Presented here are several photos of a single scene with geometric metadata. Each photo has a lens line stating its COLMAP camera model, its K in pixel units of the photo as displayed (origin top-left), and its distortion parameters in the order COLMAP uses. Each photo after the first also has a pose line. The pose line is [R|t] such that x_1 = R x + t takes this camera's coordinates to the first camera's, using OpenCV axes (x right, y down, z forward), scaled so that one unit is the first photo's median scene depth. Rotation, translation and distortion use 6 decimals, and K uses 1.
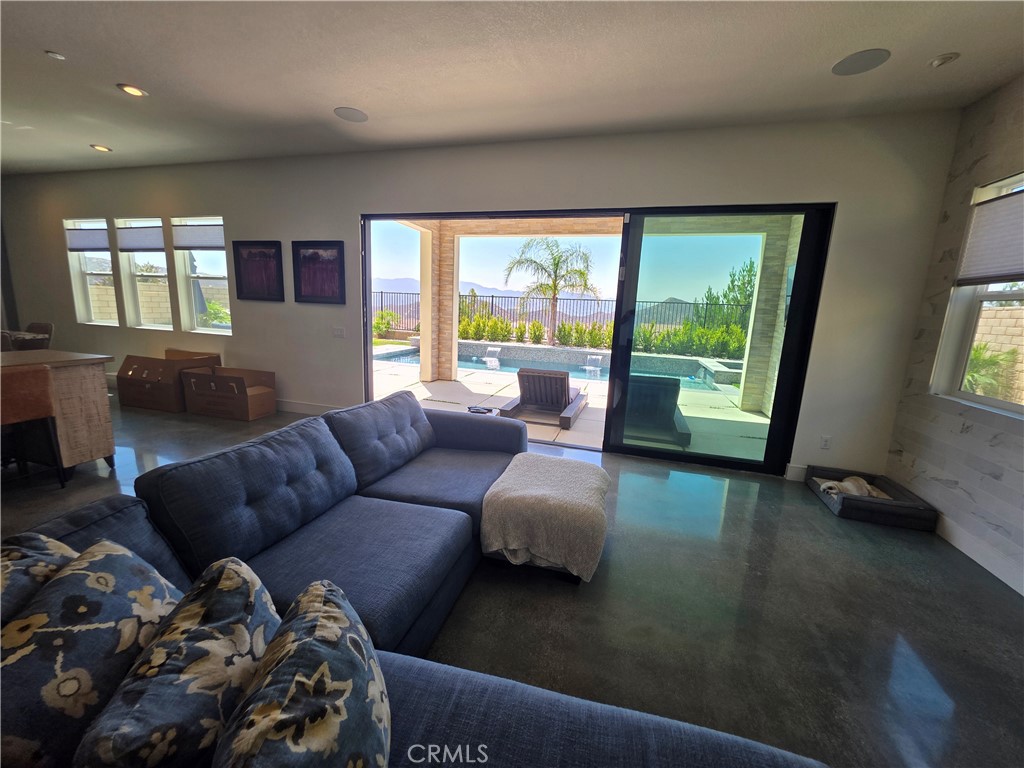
lens RADIAL K [[407.5, 0, 511.2], [0, 407.5, 383.3], [0, 0, 1]] dist [-0.000196, 0.000496]
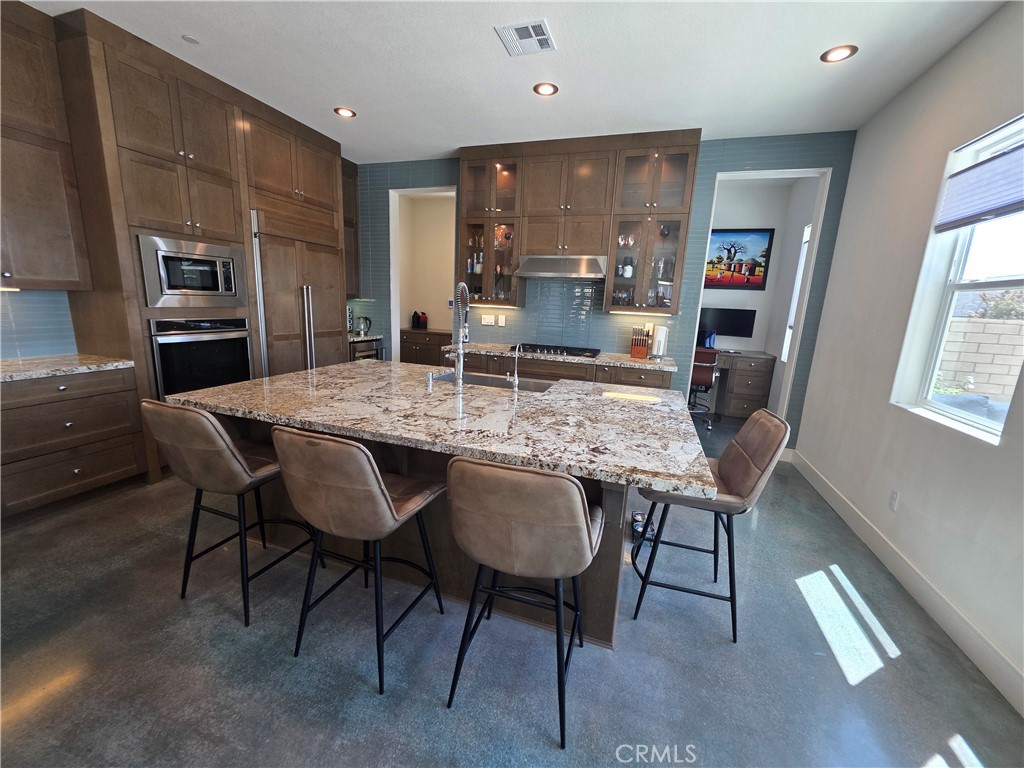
lens RADIAL K [[407.5, 0, 509.0], [0, 407.5, 381.7], [0, 0, 1]] dist [-0.000196, 0.000496]
pose [[-0.041960, 0.155004, -0.987022, -0.672593], [-0.222435, 0.961650, 0.160476, -0.159904], [0.974044, 0.226282, -0.005872, 0.652260]]
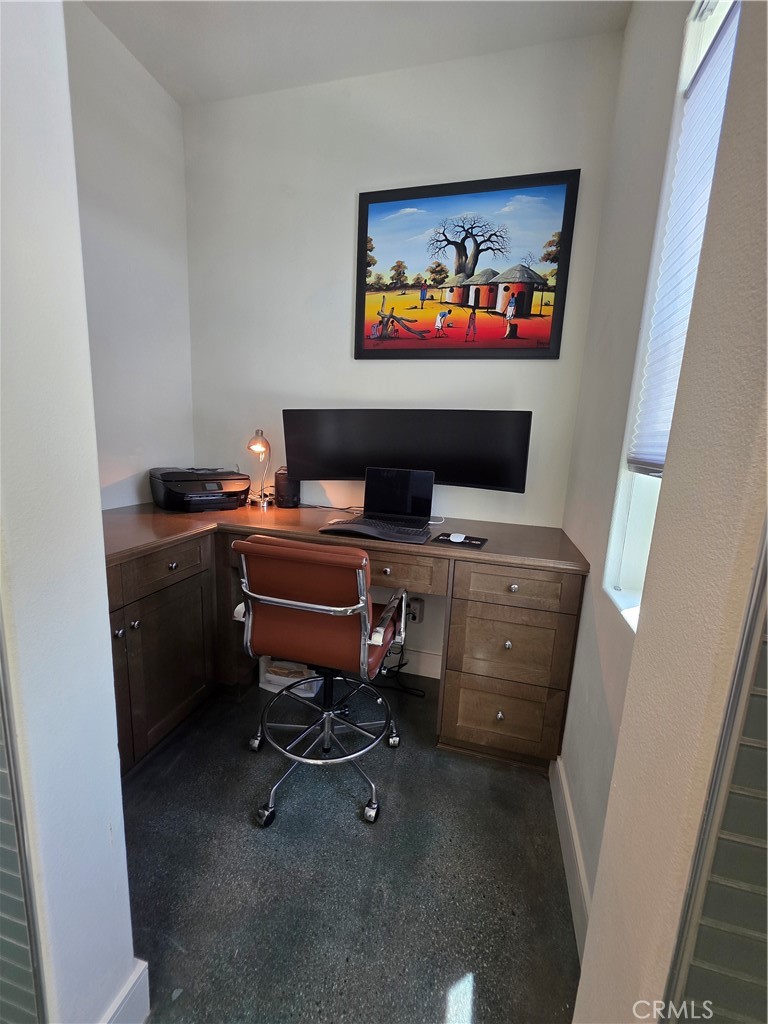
lens RADIAL K [[407.5, 0, 386.8], [0, 407.5, 507.5], [0, 0, 1]] dist [-0.000196, 0.000496]
pose [[0.028763, 0.132785, -0.990727, -1.325730], [-0.222914, 0.967030, 0.123138, -0.236397], [0.974414, 0.217305, 0.057414, 1.049329]]
